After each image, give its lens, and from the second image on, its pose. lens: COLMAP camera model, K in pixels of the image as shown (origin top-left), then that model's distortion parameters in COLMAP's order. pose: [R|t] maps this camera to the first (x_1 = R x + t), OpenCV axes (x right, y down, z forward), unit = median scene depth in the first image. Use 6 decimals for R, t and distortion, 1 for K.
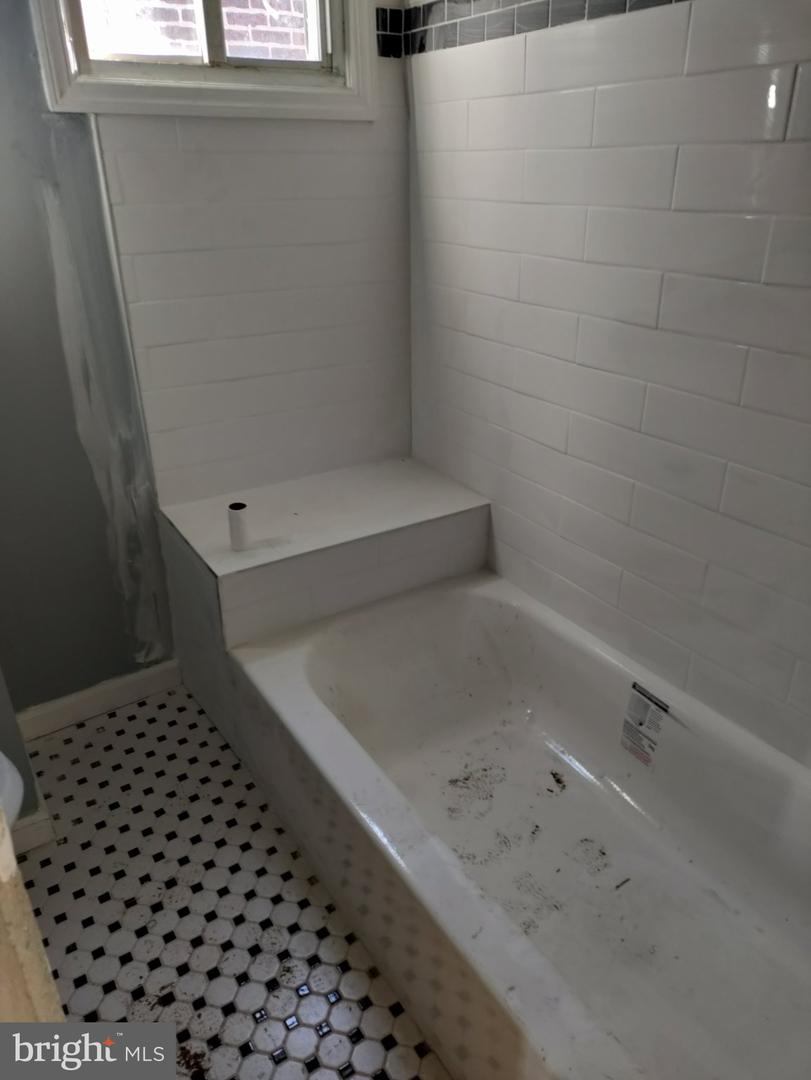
lens RADIAL K [[797.6, 0, 406.6], [0, 797.6, 536.2], [0, 0, 1]] dist [0.024174, -0.019512]
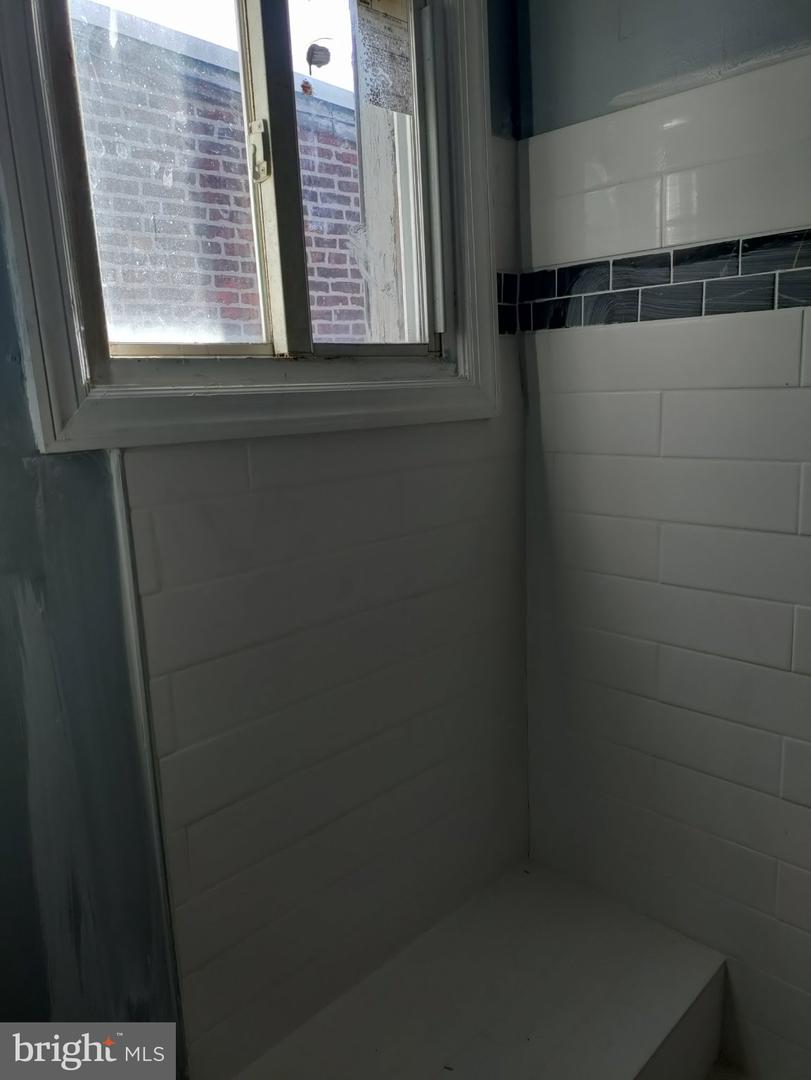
lens RADIAL K [[797.6, 0, 403.4], [0, 797.6, 546.2], [0, 0, 1]] dist [0.024174, -0.019512]
pose [[0.968837, -0.082021, 0.233726, -0.310947], [0.135762, 0.965066, -0.224090, -0.293352], [-0.207181, 0.248837, 0.946127, 0.432556]]
